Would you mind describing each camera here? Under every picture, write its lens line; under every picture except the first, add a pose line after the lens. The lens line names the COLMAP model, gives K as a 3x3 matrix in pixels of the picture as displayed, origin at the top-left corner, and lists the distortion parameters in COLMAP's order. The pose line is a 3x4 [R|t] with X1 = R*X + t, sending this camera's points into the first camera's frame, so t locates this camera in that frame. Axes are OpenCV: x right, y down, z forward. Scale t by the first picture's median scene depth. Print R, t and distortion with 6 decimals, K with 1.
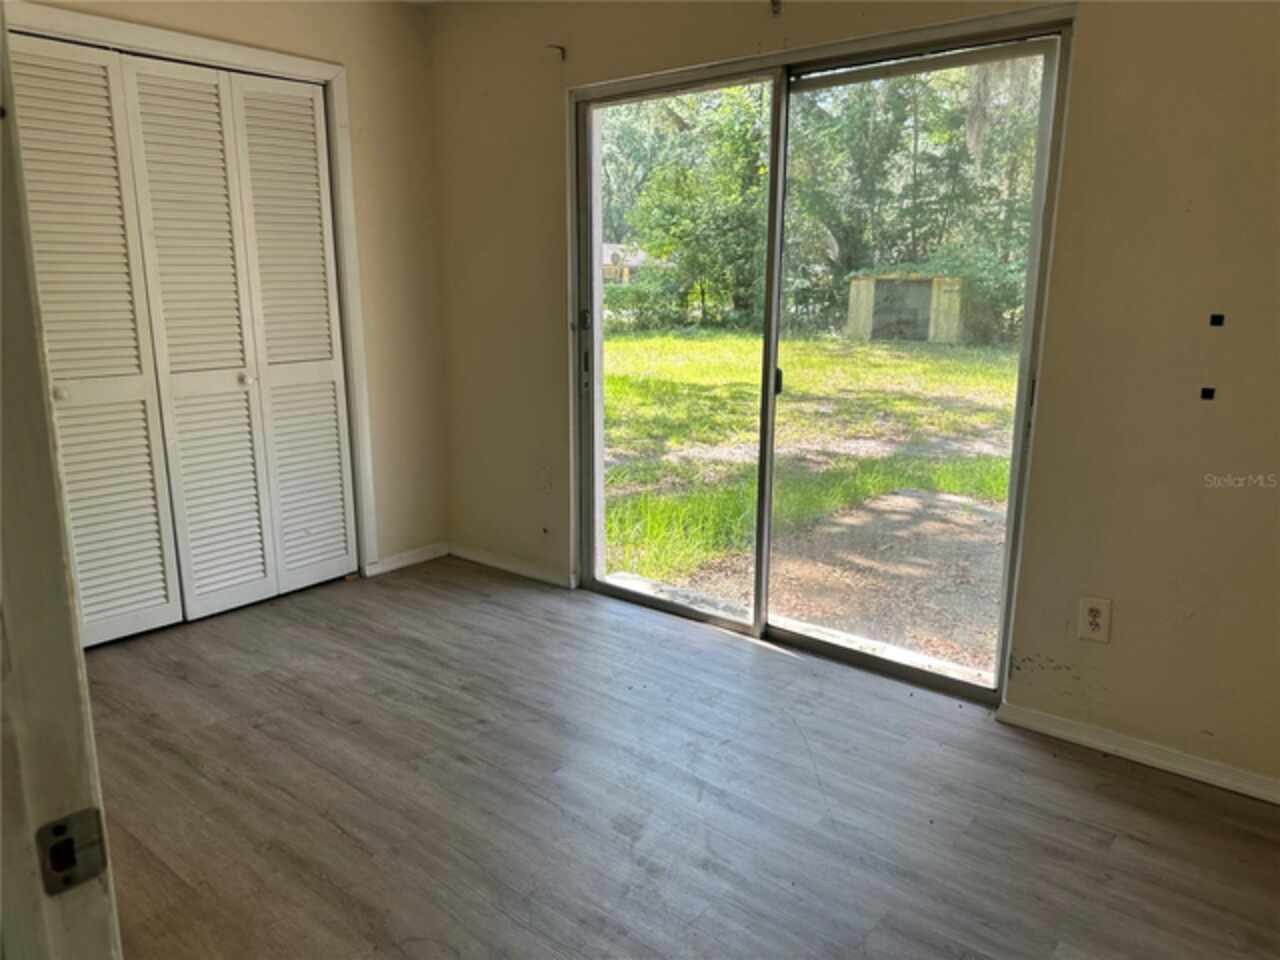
lens RADIAL K [[888.3, 0, 626.9], [0, 888.3, 486.3], [0, 0, 1]] dist [0.135582, -0.296997]
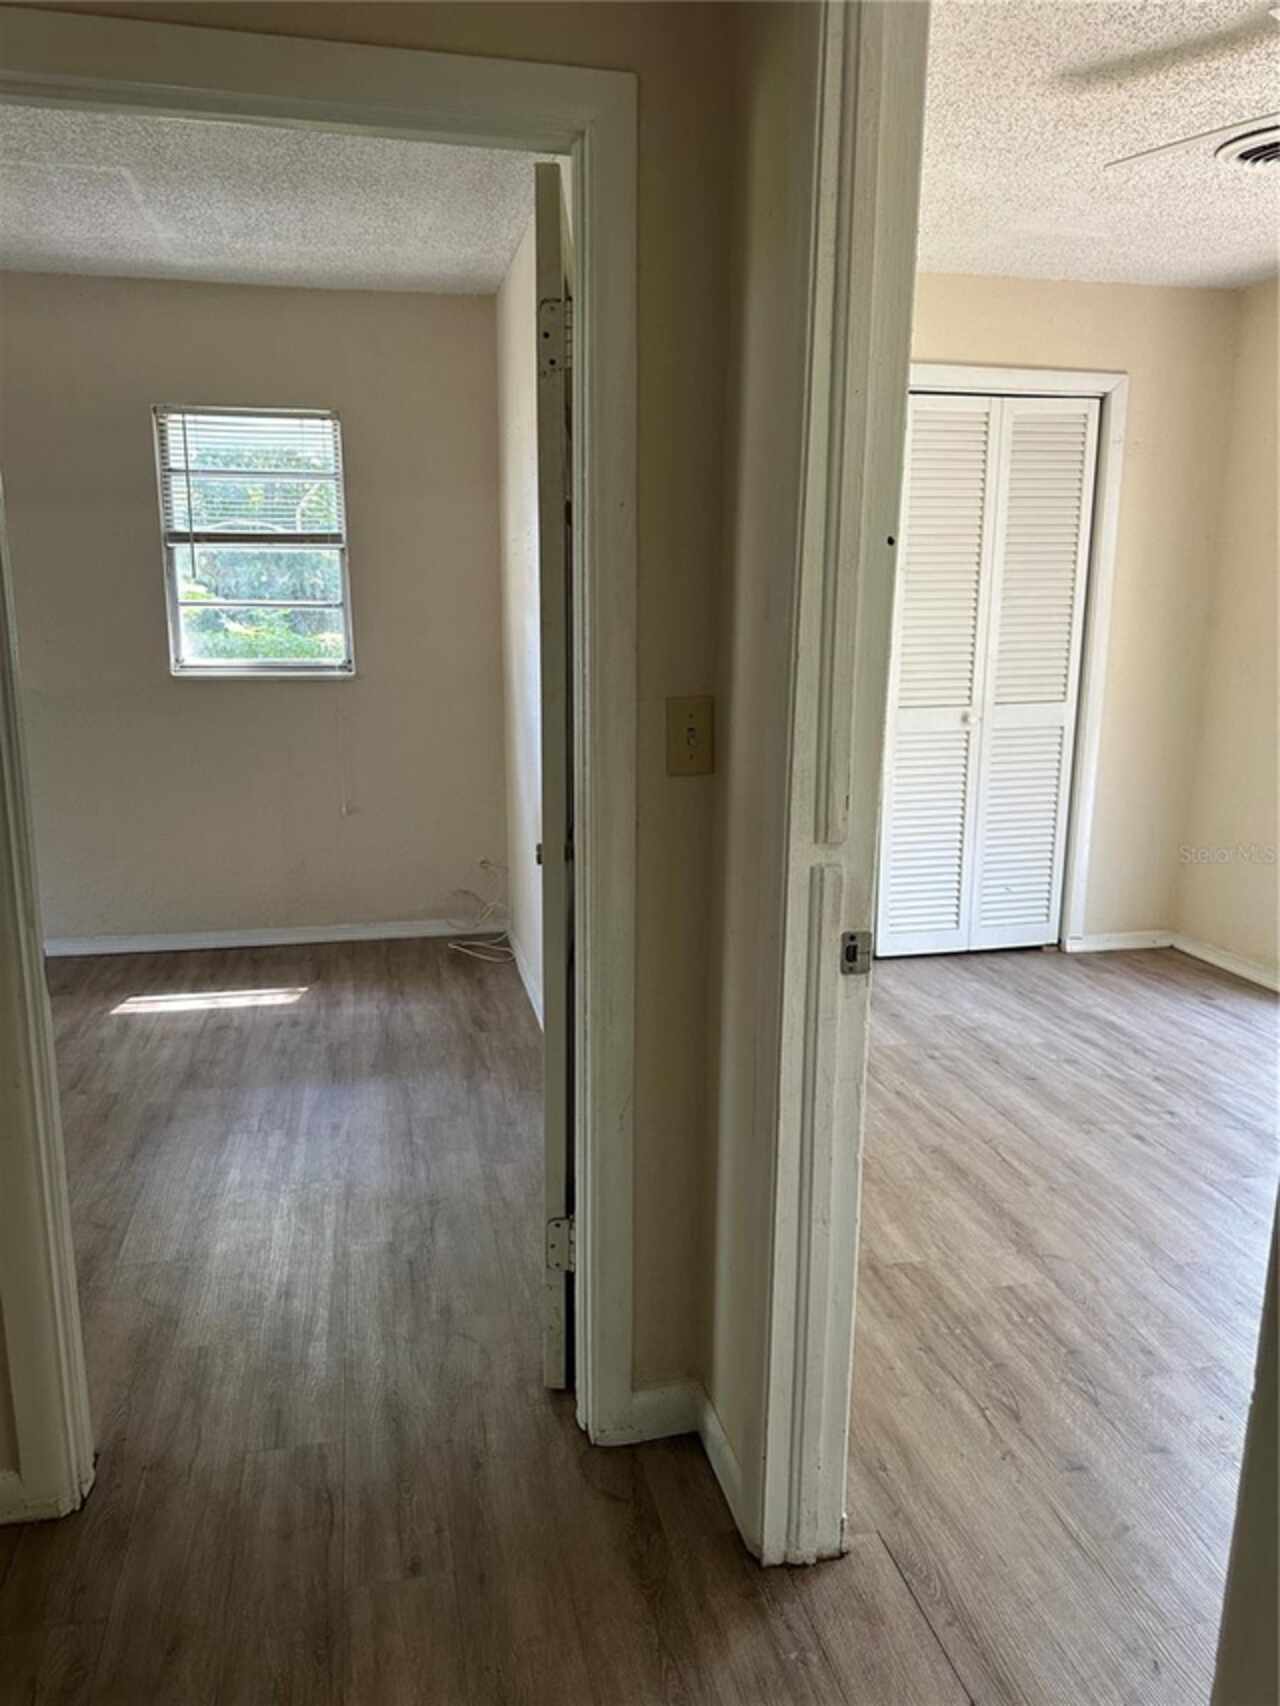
lens RADIAL K [[1188.8, 0, 640.0], [0, 1188.8, 853.0], [0, 0, 1]] dist [0.060390, -0.087712]
pose [[0.790681, 0.128286, -0.598638, 0.072104], [-0.138539, 0.989928, 0.029156, 0.032210], [0.596348, 0.059881, 0.800489, -0.199628]]
